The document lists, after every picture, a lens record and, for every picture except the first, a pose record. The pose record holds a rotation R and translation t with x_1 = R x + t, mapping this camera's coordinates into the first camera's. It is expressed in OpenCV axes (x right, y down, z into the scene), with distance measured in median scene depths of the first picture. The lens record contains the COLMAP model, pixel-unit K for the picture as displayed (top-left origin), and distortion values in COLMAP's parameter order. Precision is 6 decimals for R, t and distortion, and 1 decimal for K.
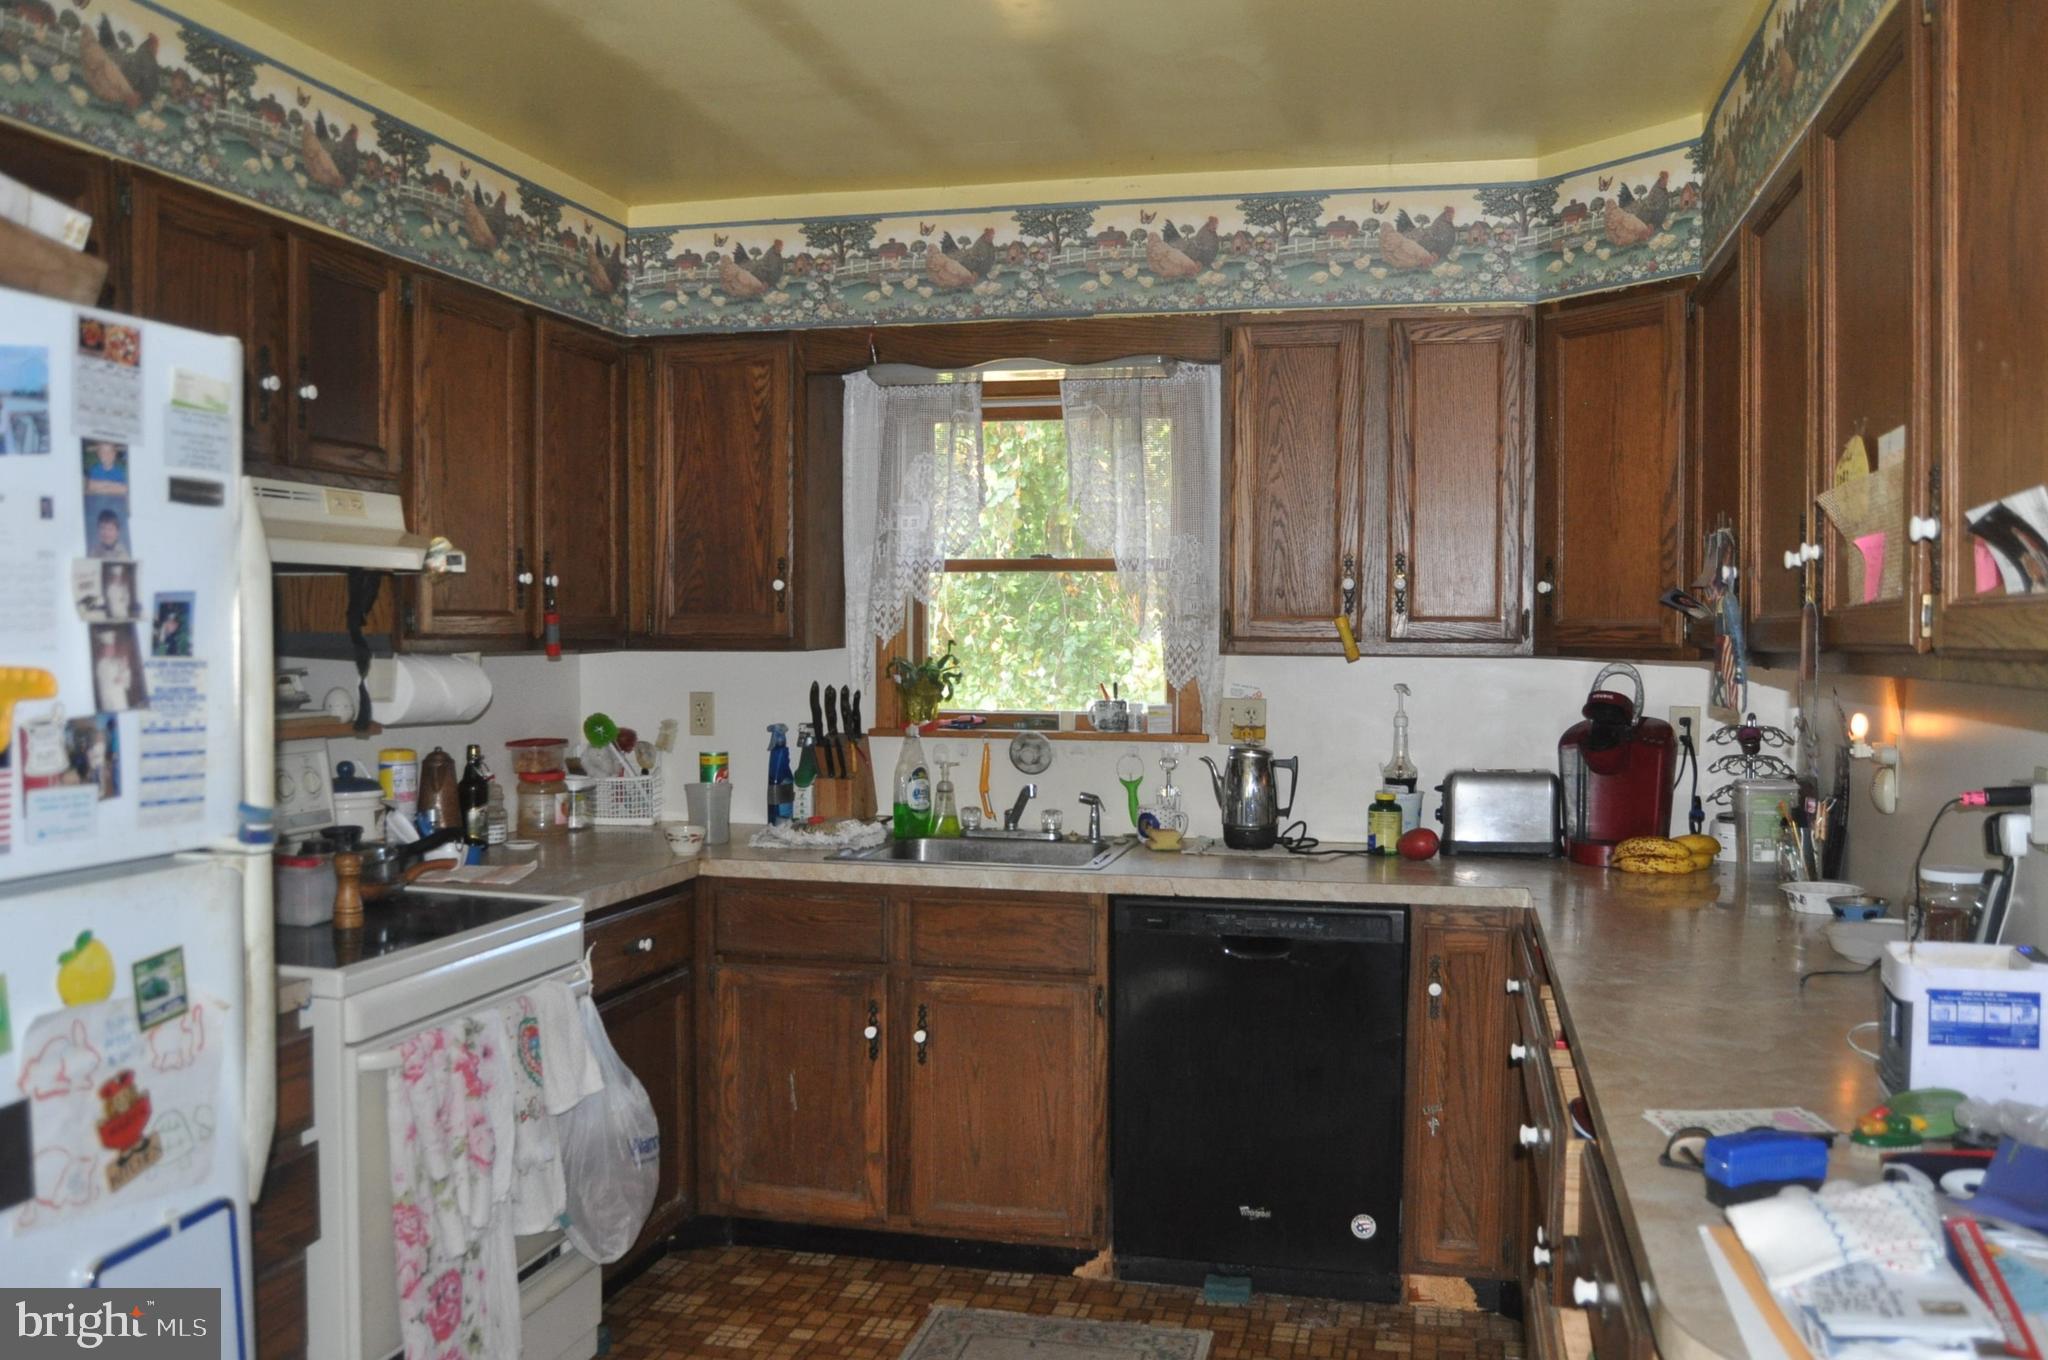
lens RADIAL K [[1701.1, 0, 1013.1], [0, 1701.1, 683.9], [0, 0, 1]] dist [-0.092120, 0.033654]
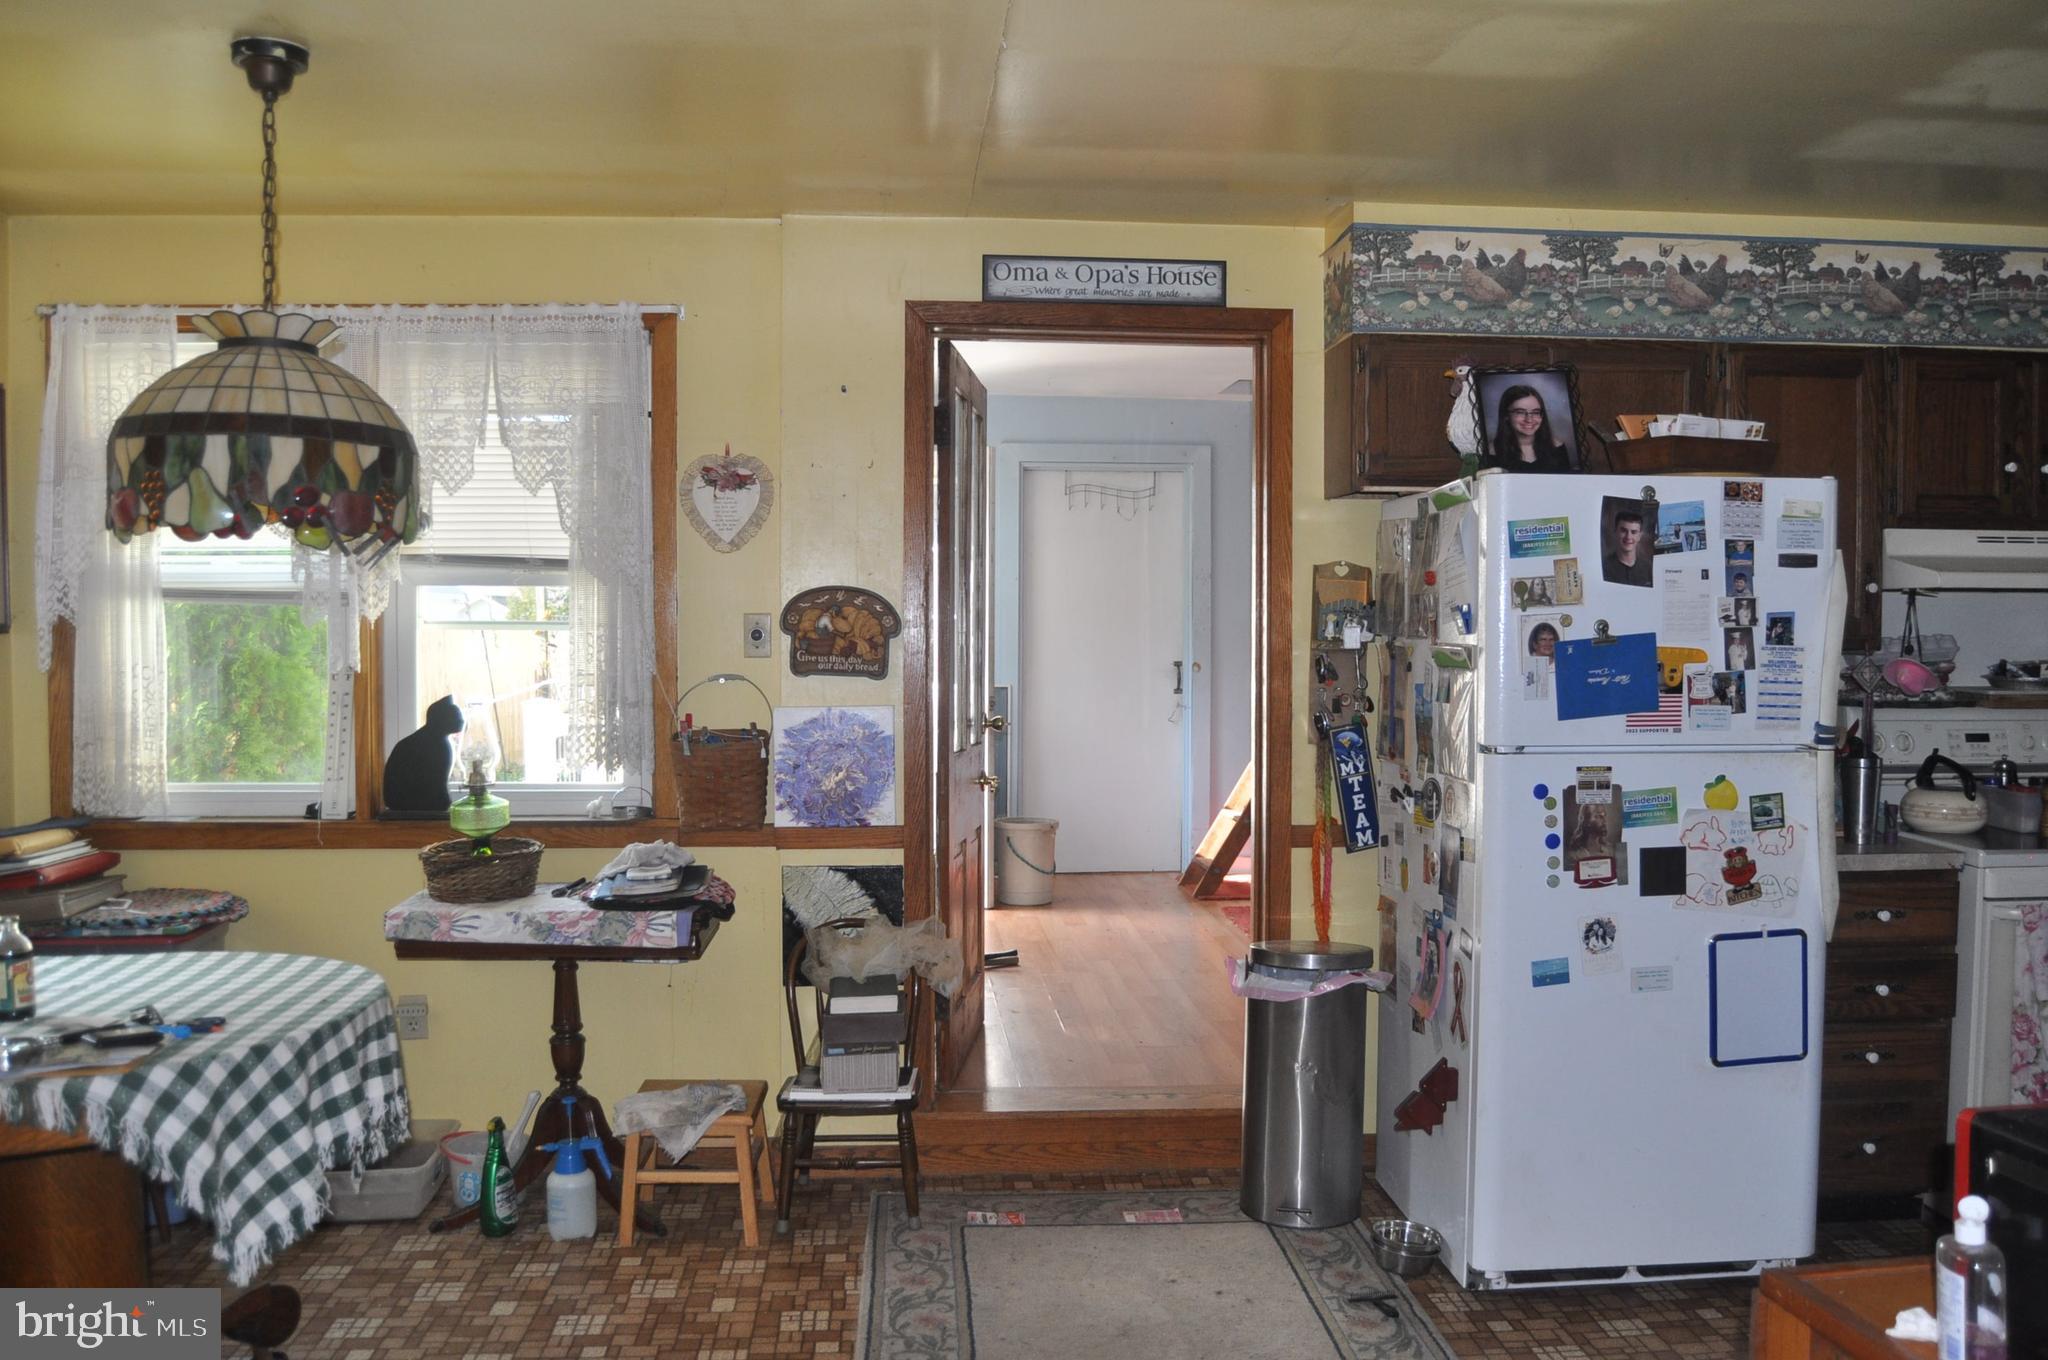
lens RADIAL K [[1701.1, 0, 1025.6], [0, 1701.1, 674.2], [0, 0, 1]] dist [-0.092120, 0.033654]
pose [[0.303159, 0.023380, -0.952653, 1.162314], [-0.030877, 0.999415, 0.014702, 0.017538], [0.952440, 0.024958, 0.303704, -0.474726]]
